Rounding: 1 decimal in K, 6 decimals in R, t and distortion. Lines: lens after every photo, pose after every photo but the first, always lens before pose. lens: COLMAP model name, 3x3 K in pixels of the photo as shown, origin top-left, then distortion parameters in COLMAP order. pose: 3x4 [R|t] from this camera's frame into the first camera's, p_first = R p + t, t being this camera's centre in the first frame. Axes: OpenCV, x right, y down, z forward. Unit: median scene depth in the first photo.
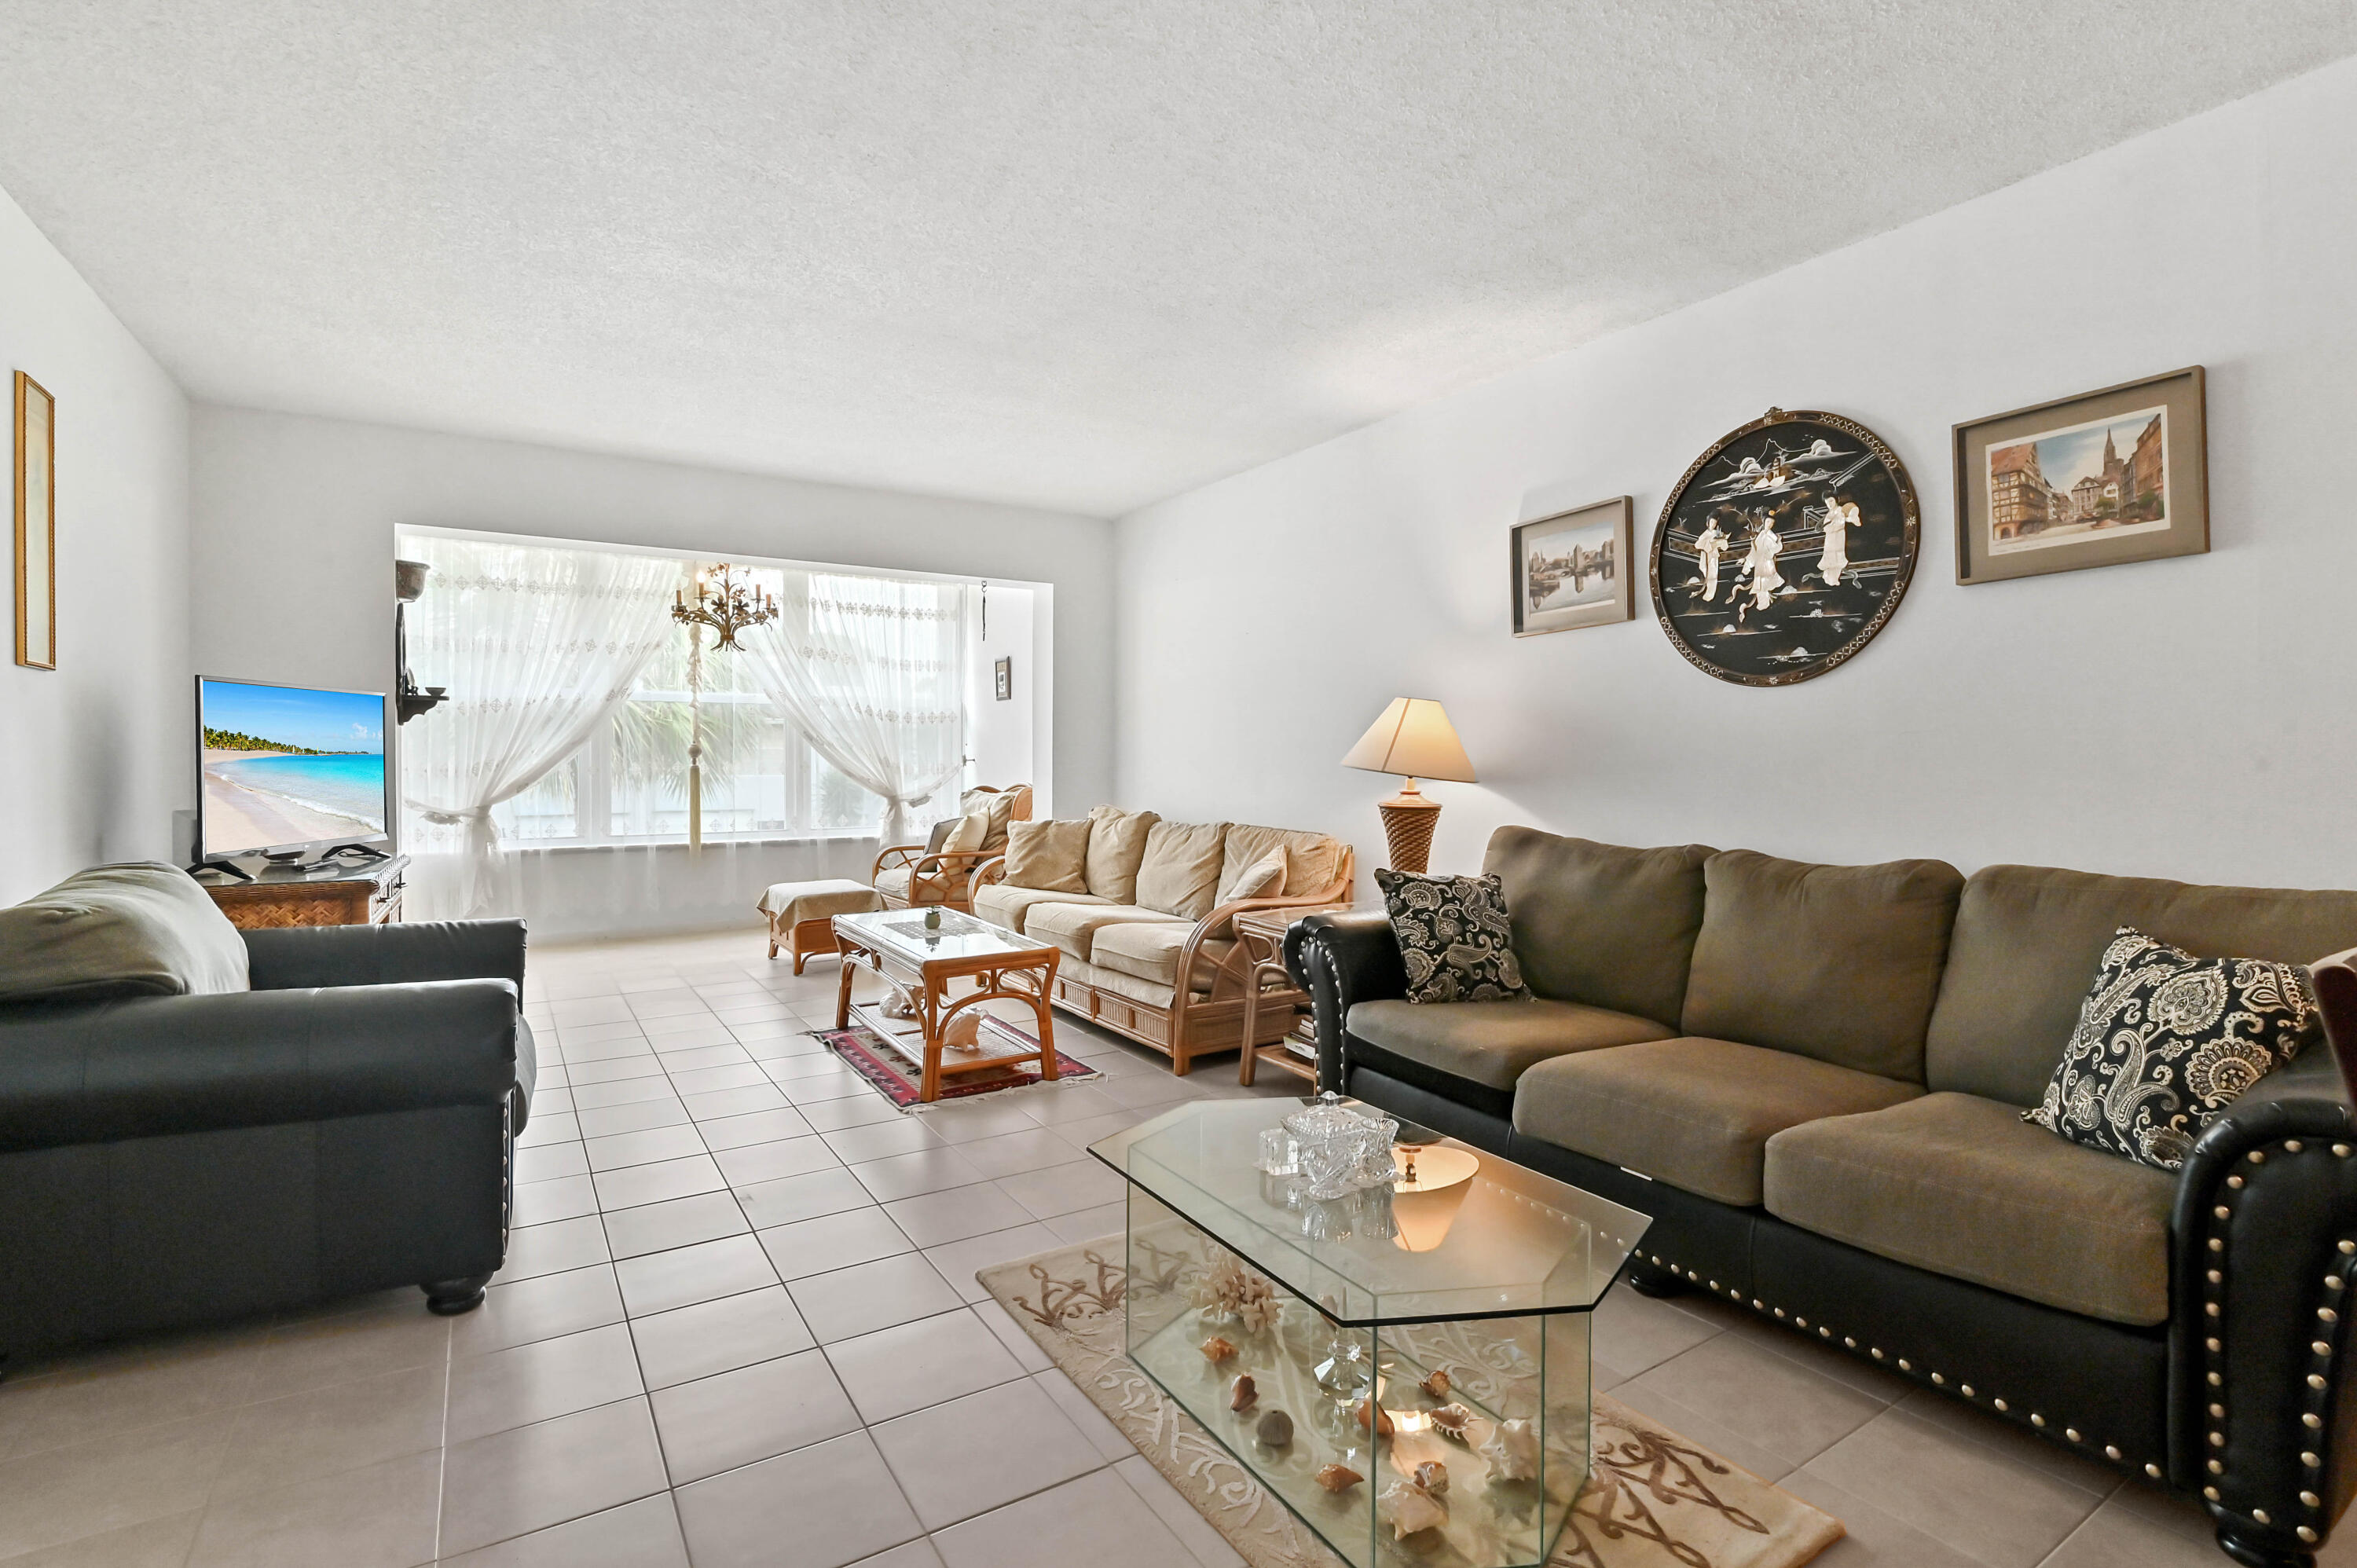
lens RADIAL K [[1086.7, 0, 1173.5], [0, 1086.7, 767.0], [0, 0, 1]] dist [-0.017423, -0.000068]
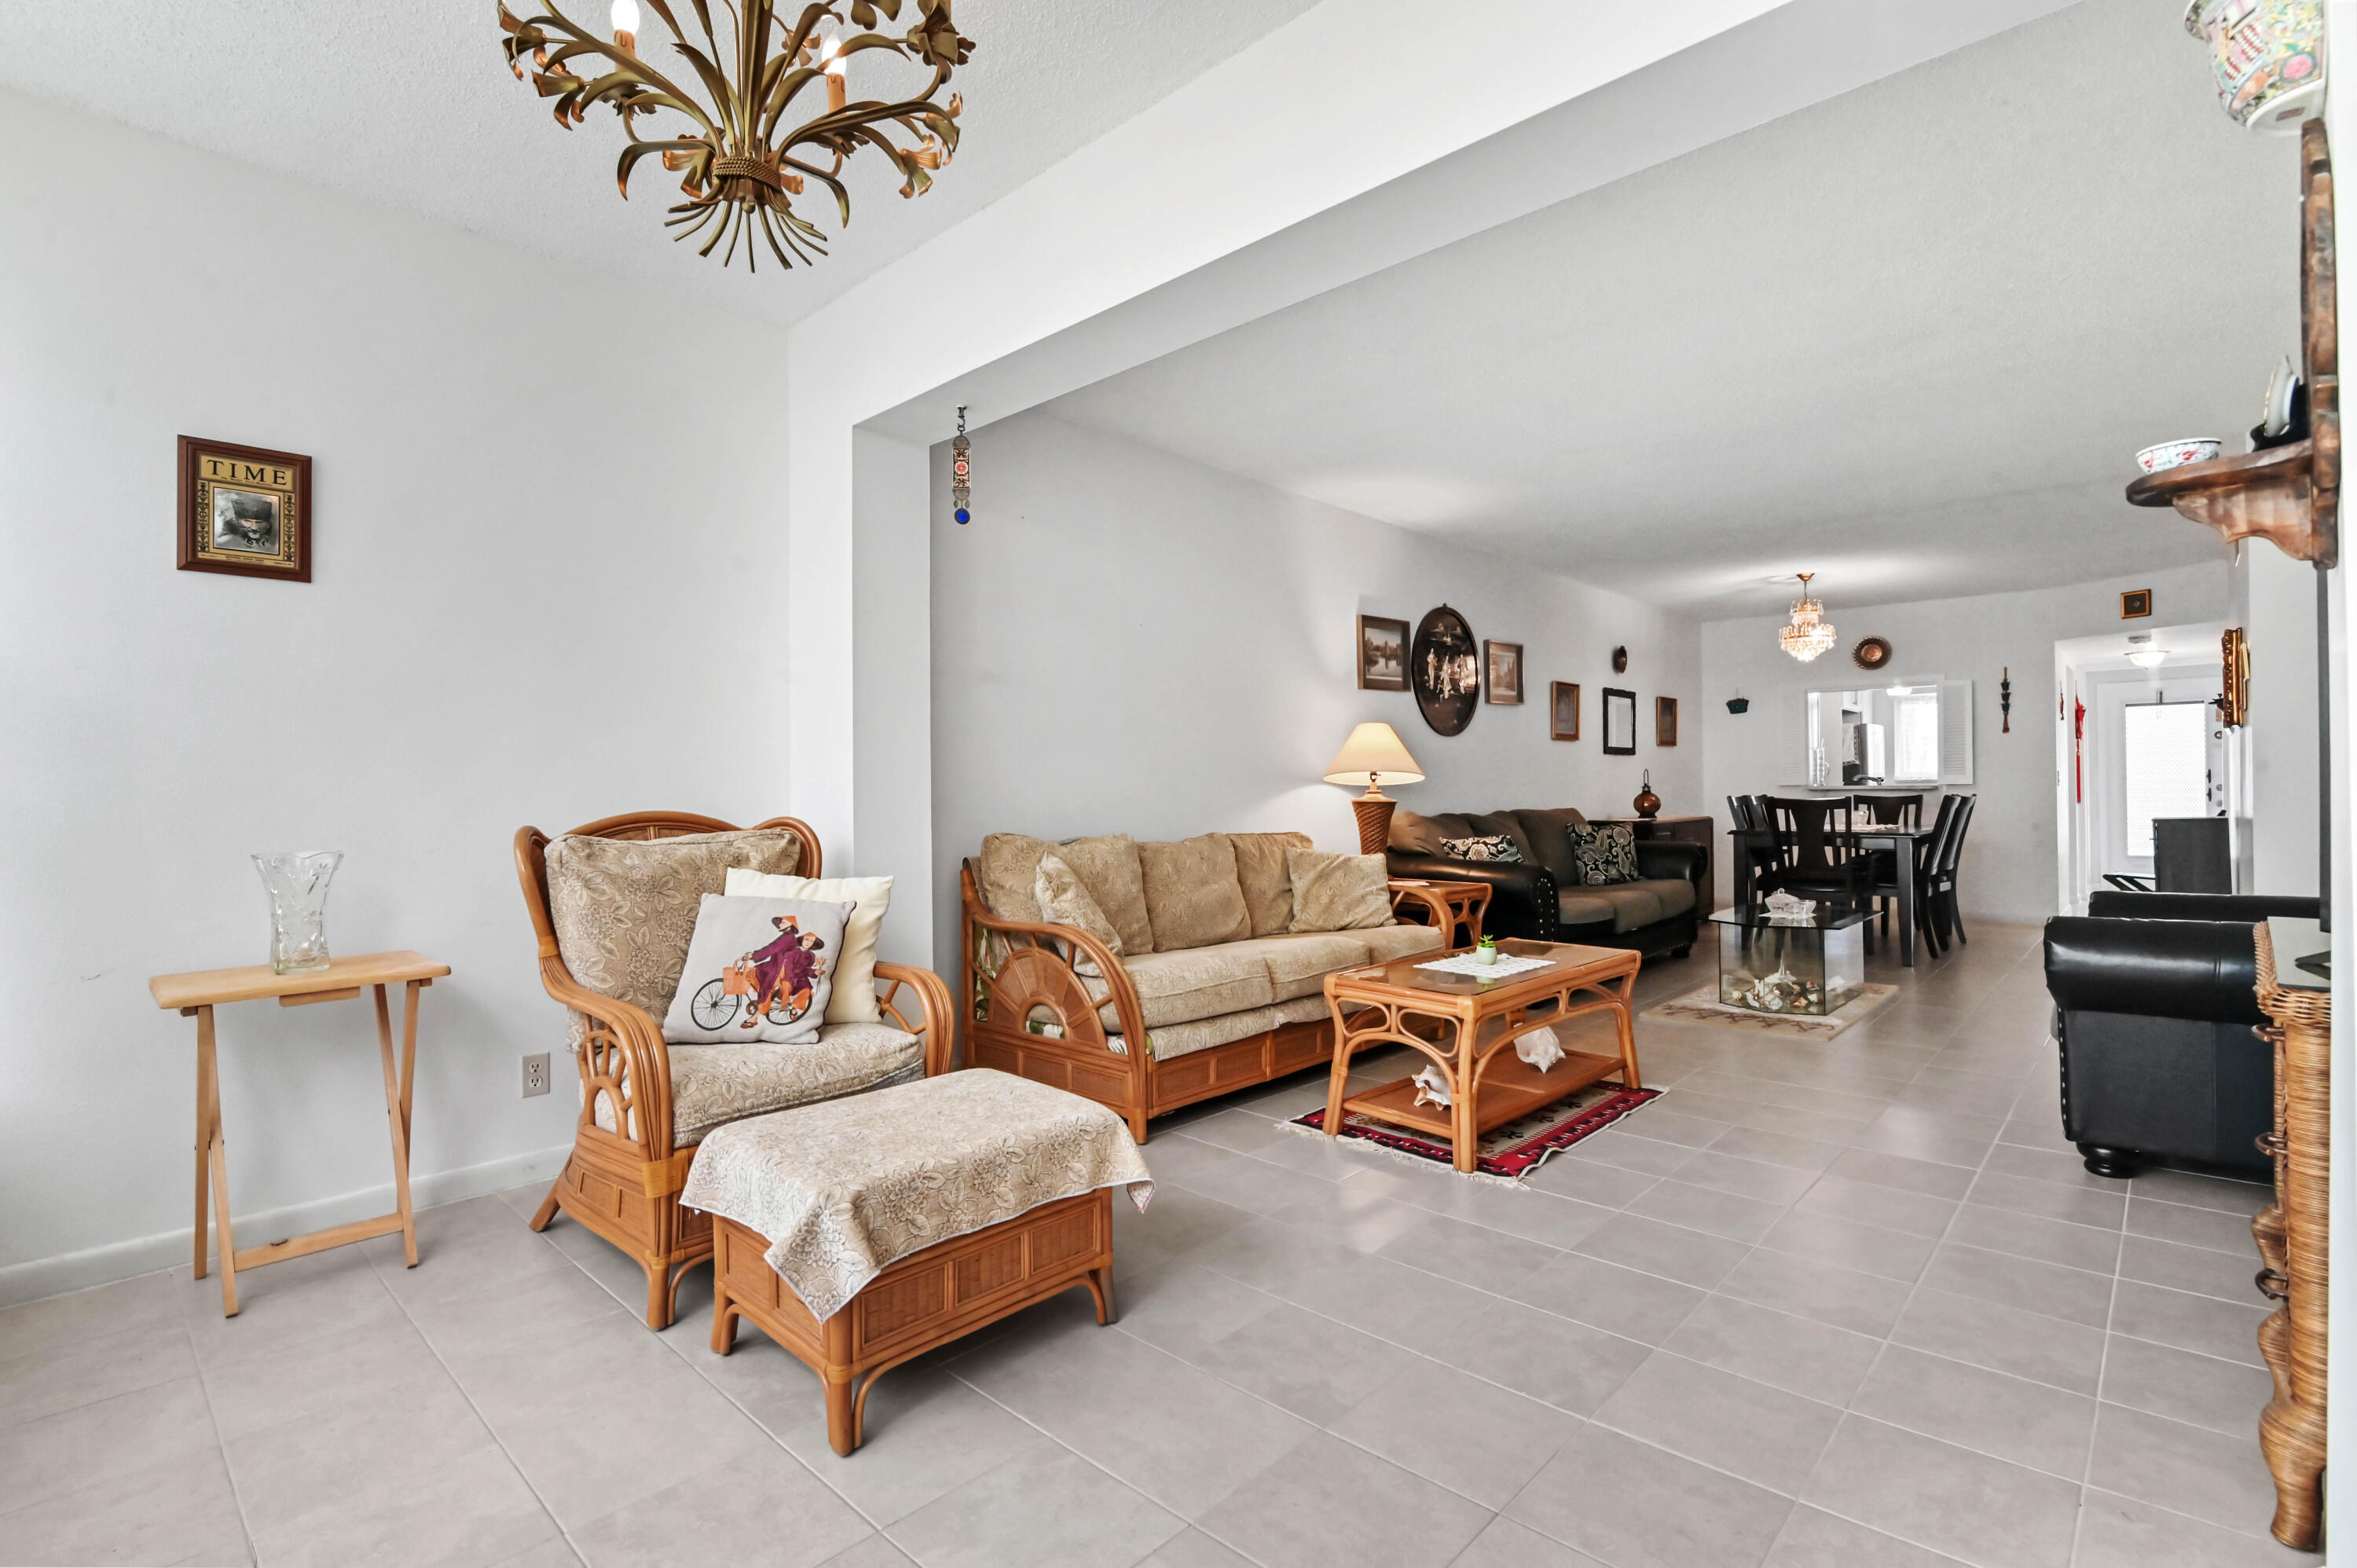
lens RADIAL K [[1078.6, 0, 1208.7], [0, 1078.6, 782.9], [0, 0, 1]] dist [-0.014063, -0.000181]
pose [[-0.258486, 0.005794, 0.965997, -0.781558], [0.013533, 0.999906, -0.002376, 0.008954], [-0.965920, 0.012459, -0.258540, 1.153748]]
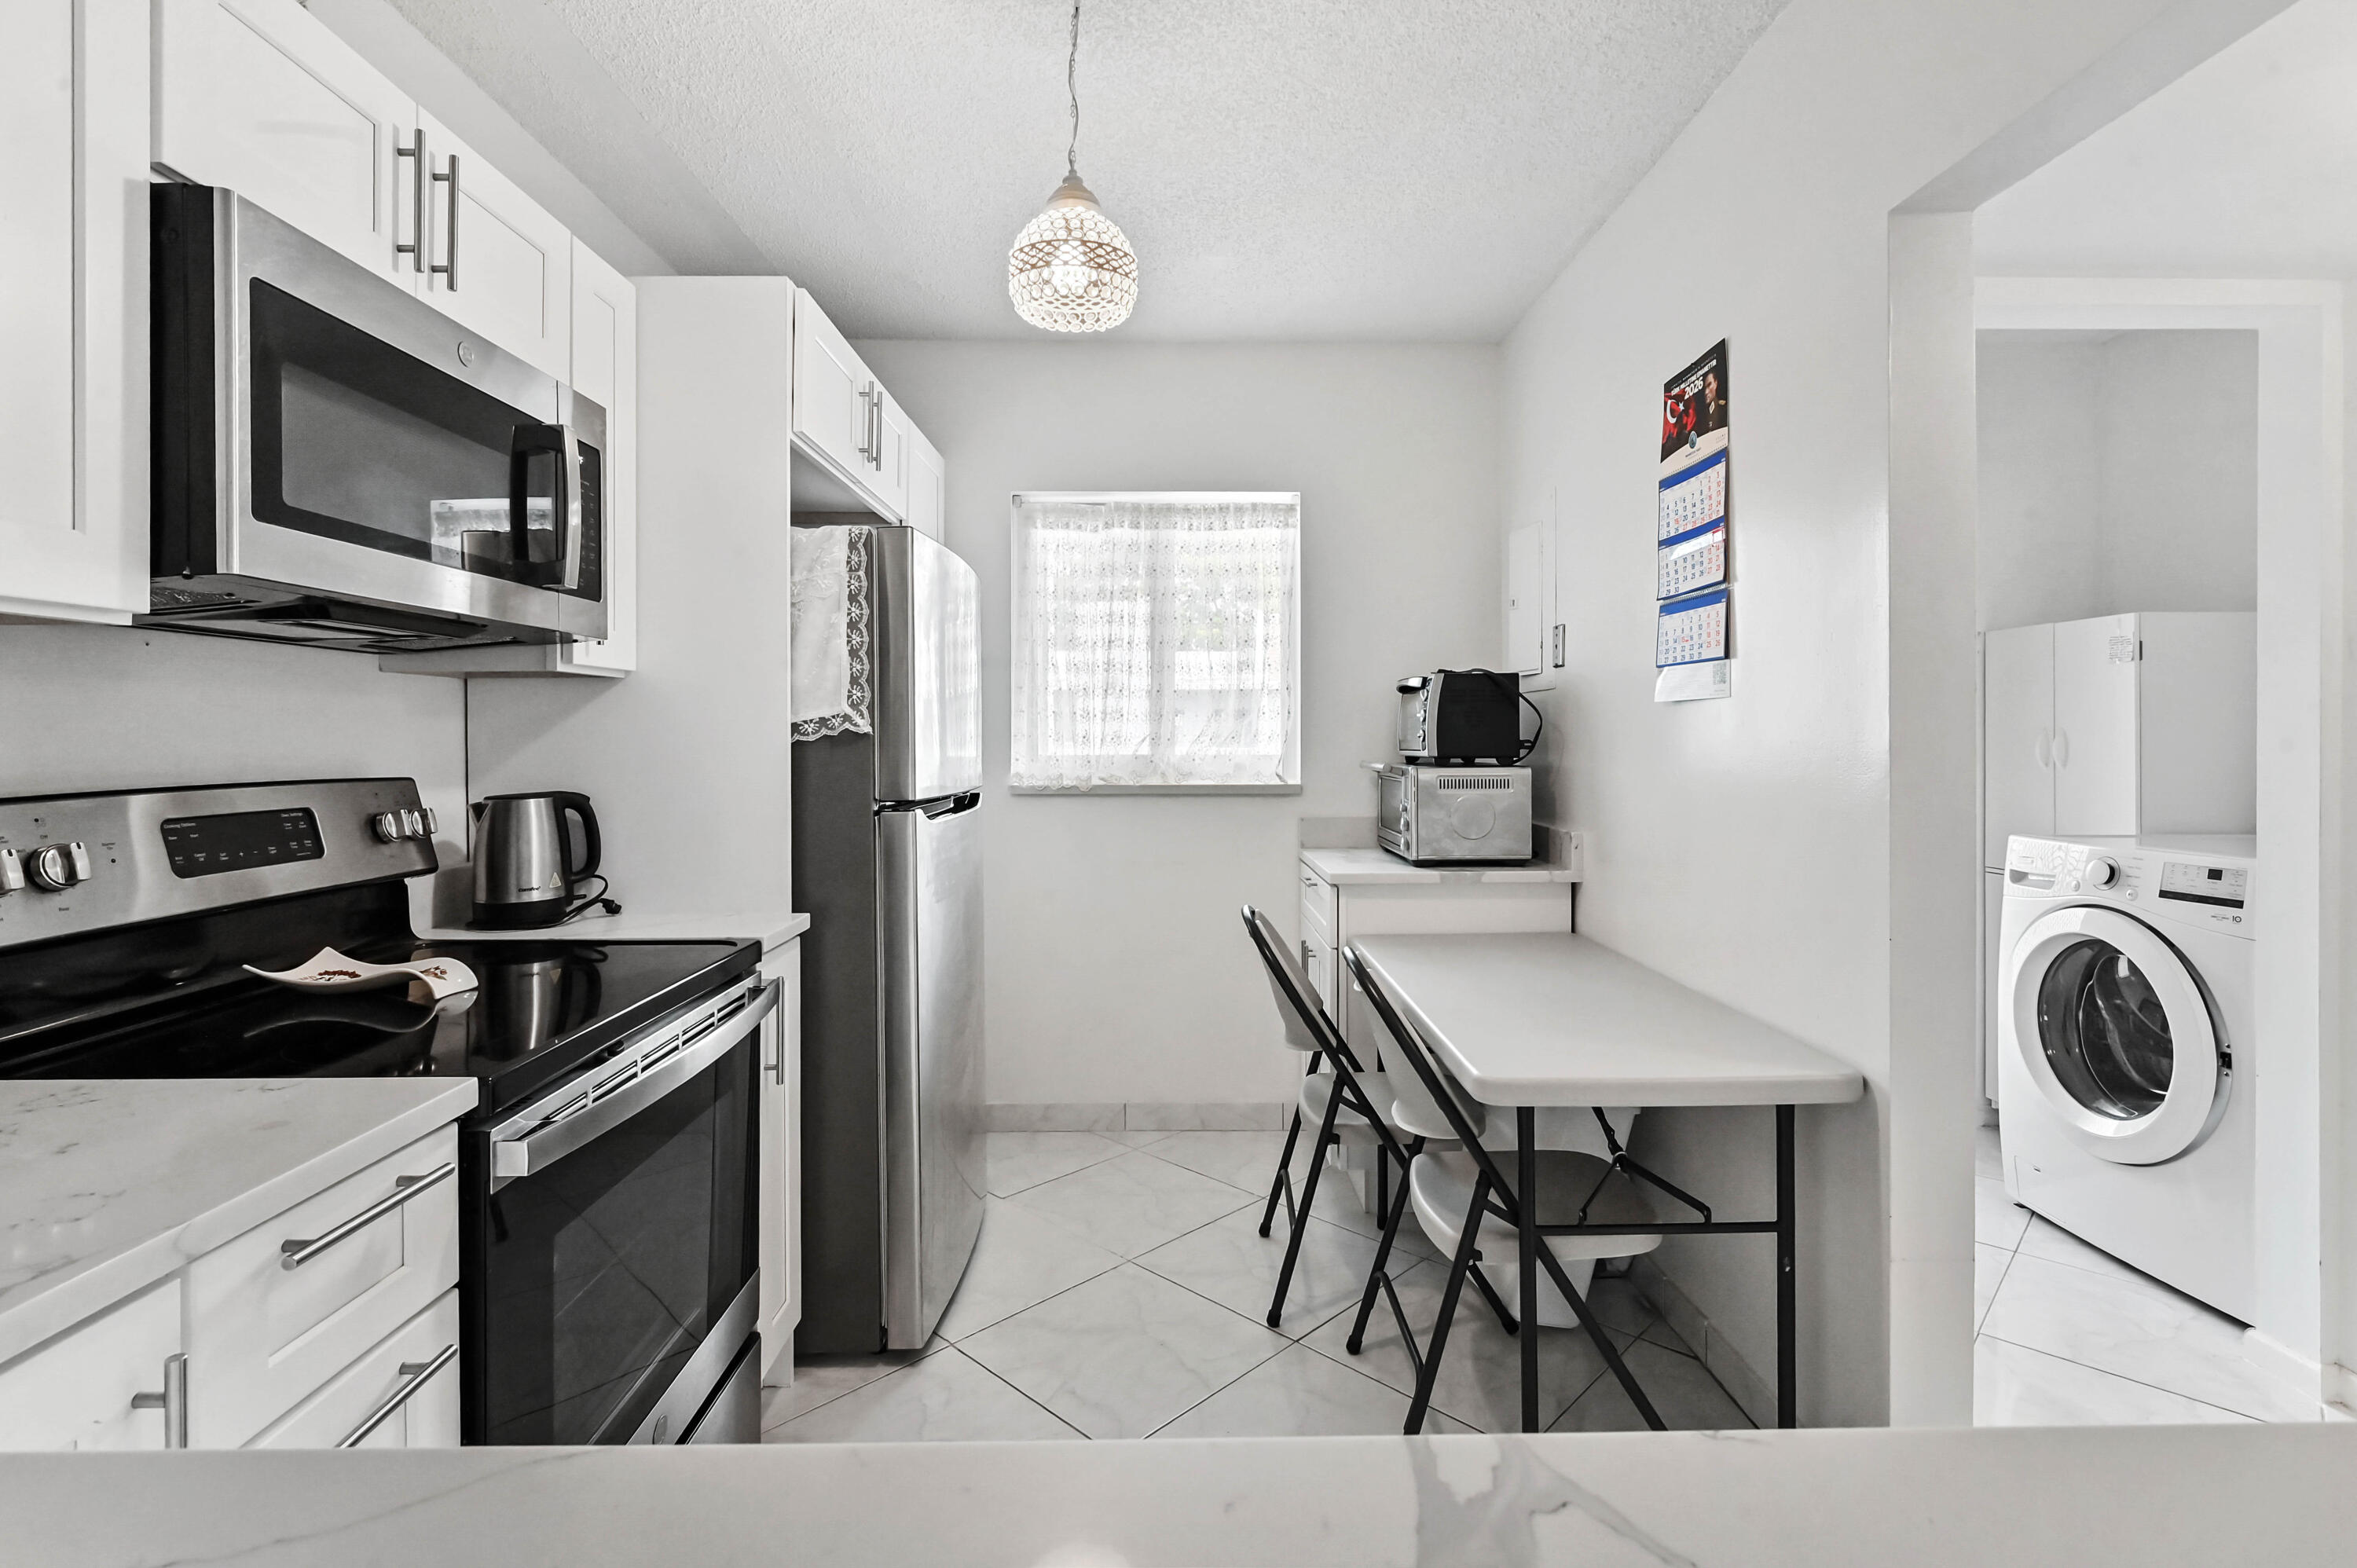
lens RADIAL K [[1086.7, 0, 1173.5], [0, 1086.7, 767.0], [0, 0, 1]] dist [-0.017423, -0.000068]
pose [[-0.838648, -0.019059, 0.544340, 0.592829], [0.000511, 0.999360, 0.035778, -0.017466], [-0.544674, 0.030284, -0.838101, -0.332235]]
